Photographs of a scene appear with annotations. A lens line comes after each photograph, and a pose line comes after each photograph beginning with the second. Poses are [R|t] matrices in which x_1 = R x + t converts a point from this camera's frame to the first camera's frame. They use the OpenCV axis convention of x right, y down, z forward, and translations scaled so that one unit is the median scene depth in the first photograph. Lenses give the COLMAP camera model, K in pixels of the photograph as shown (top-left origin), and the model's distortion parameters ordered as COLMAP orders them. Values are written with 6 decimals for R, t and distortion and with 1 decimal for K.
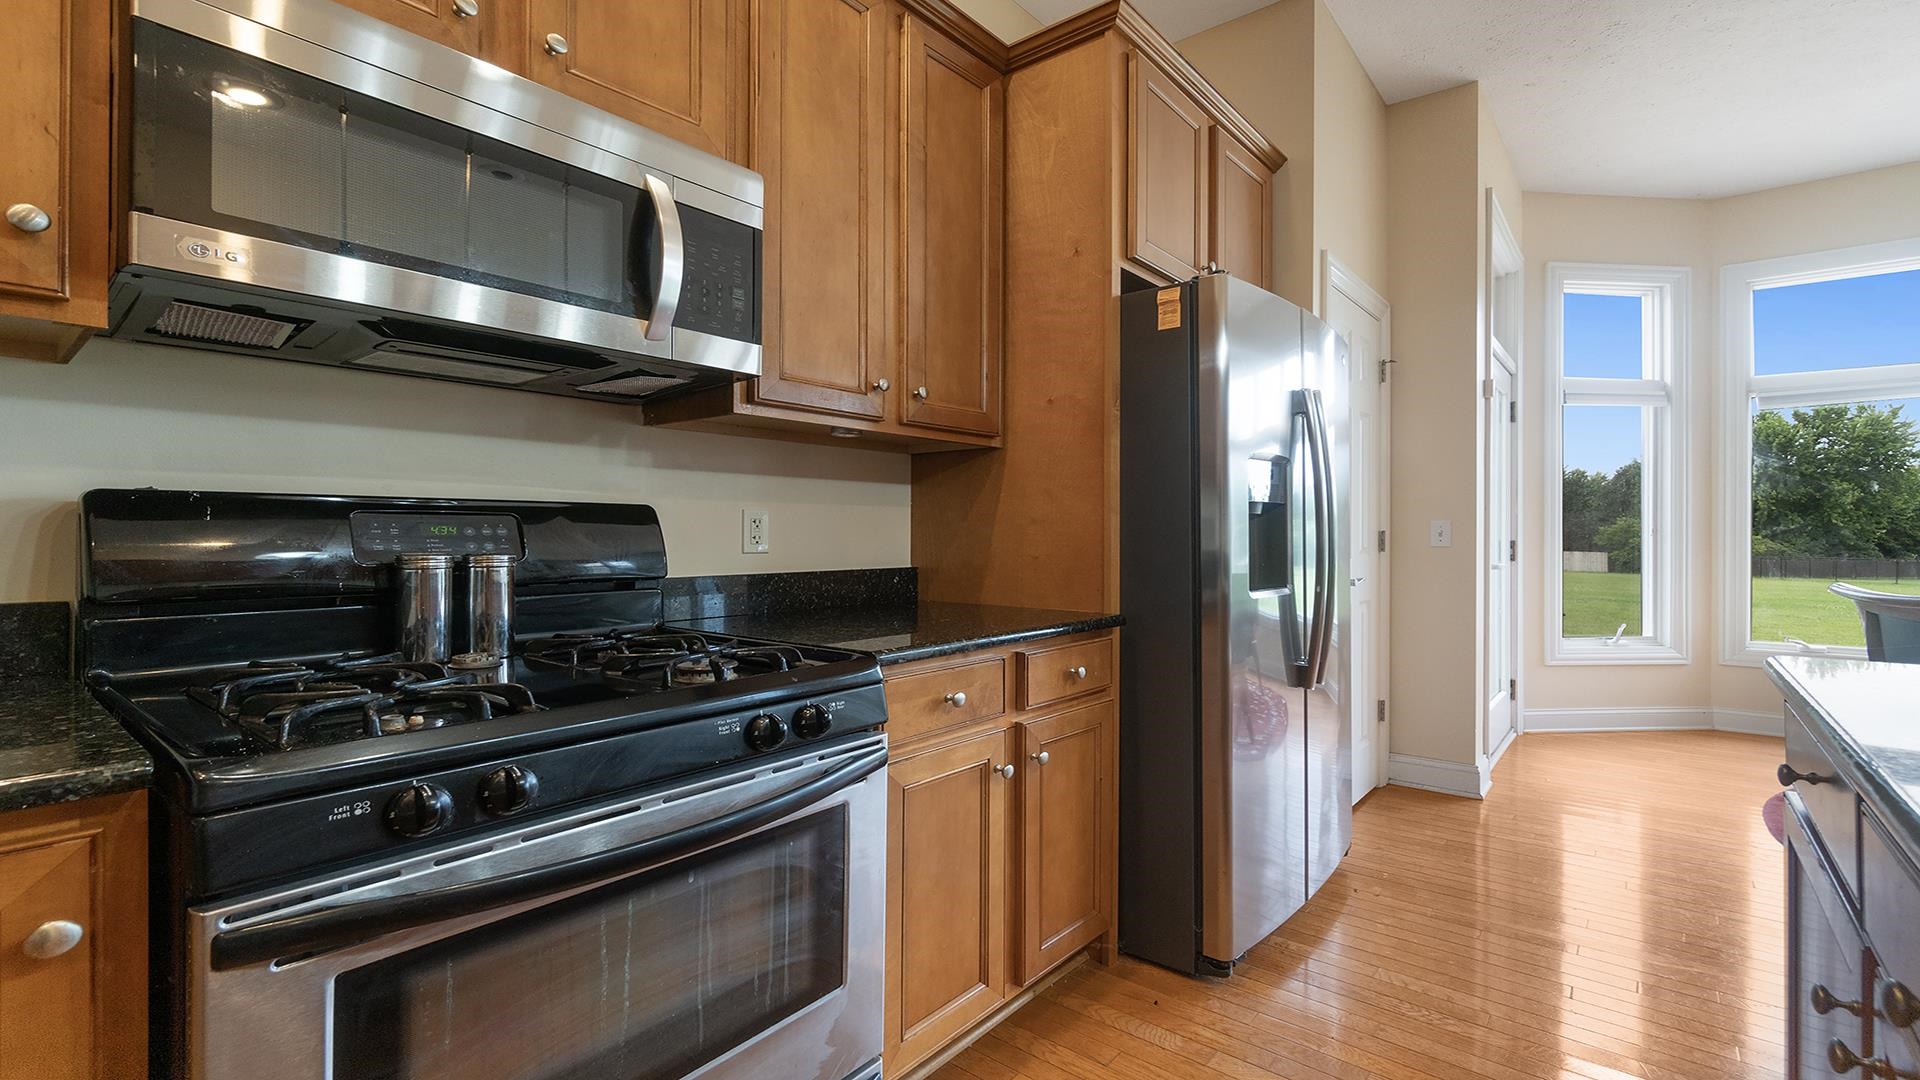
lens RADIAL K [[837.1, 0, 960.5], [0, 837.1, 509.3], [0, 0, 1]] dist [0.001591, 0.000016]
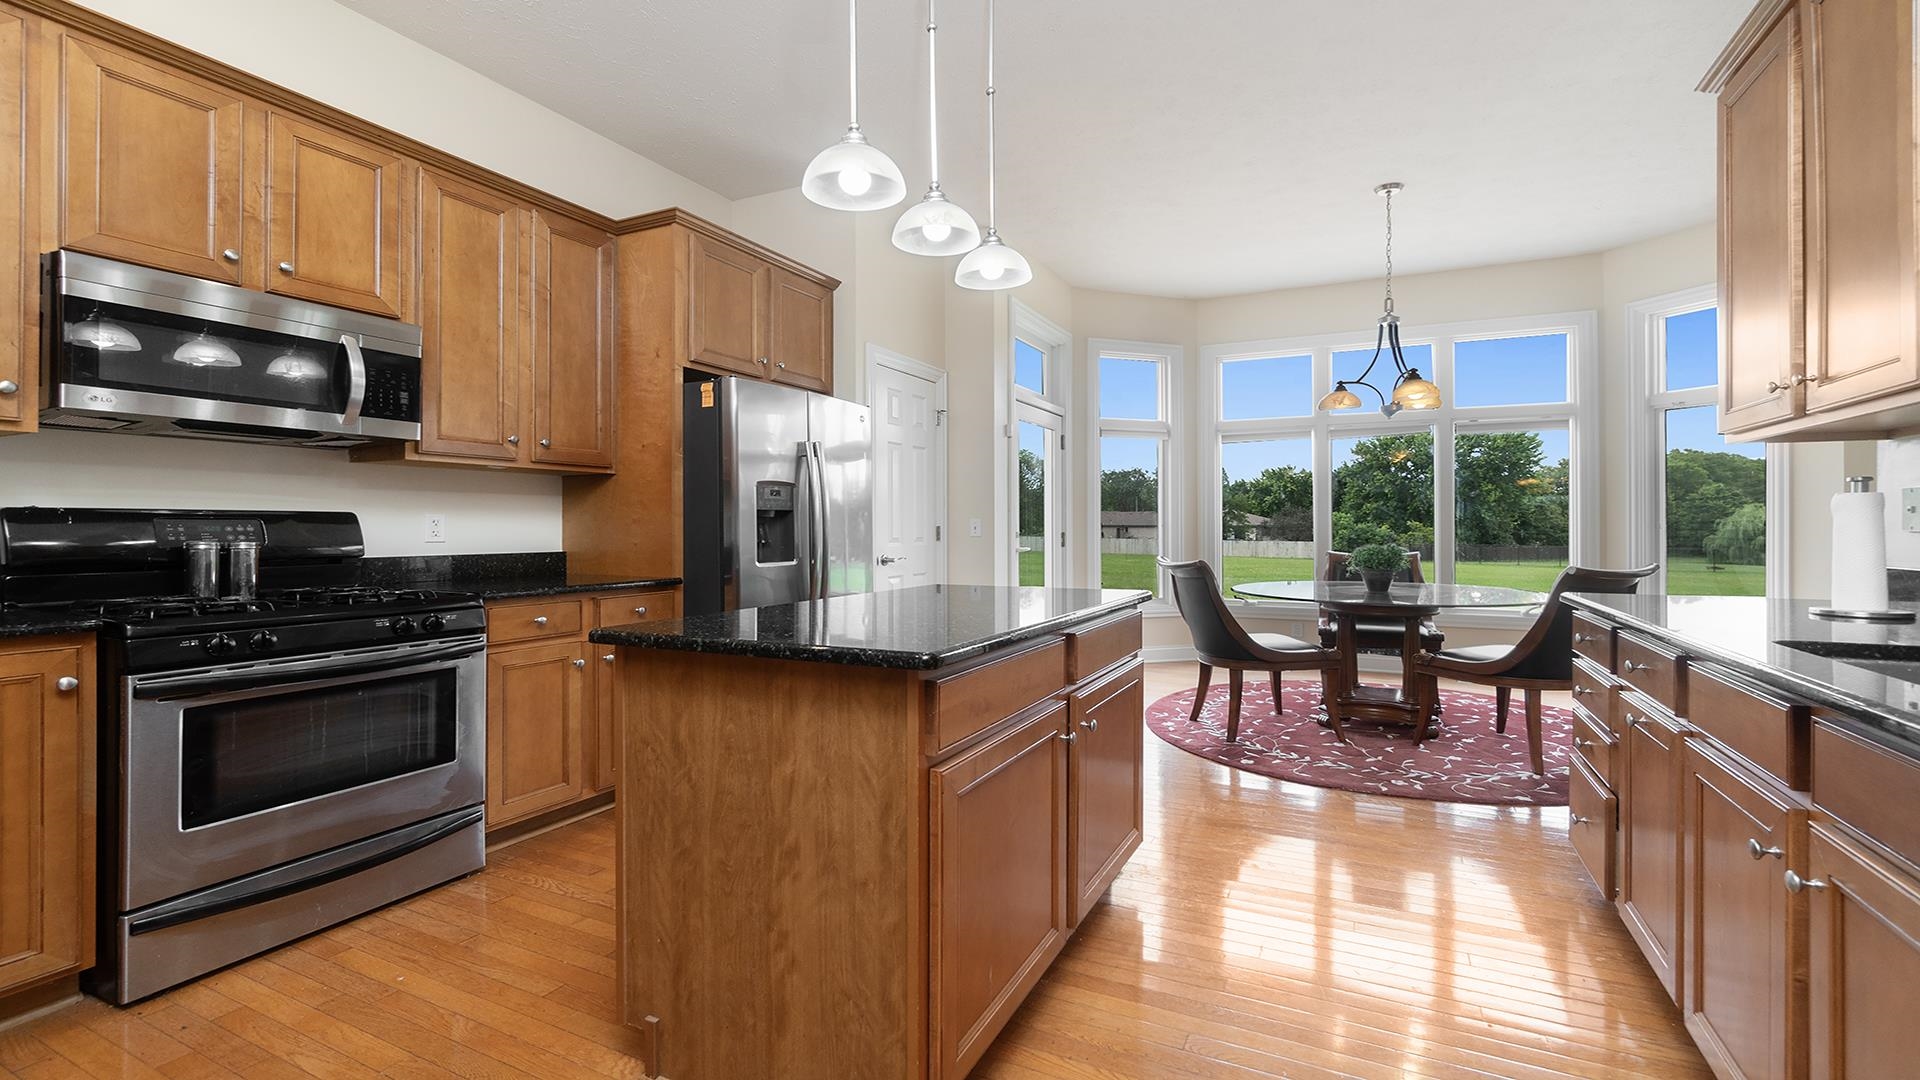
lens RADIAL K [[837.1, 0, 960.5], [0, 837.1, 509.3], [0, 0, 1]] dist [0.001591, 0.000016]
pose [[0.974140, 0.002171, 0.225933, 0.493880], [-0.003766, 0.999971, 0.006625, -0.031273], [-0.225913, -0.007305, 0.974120, -1.022572]]
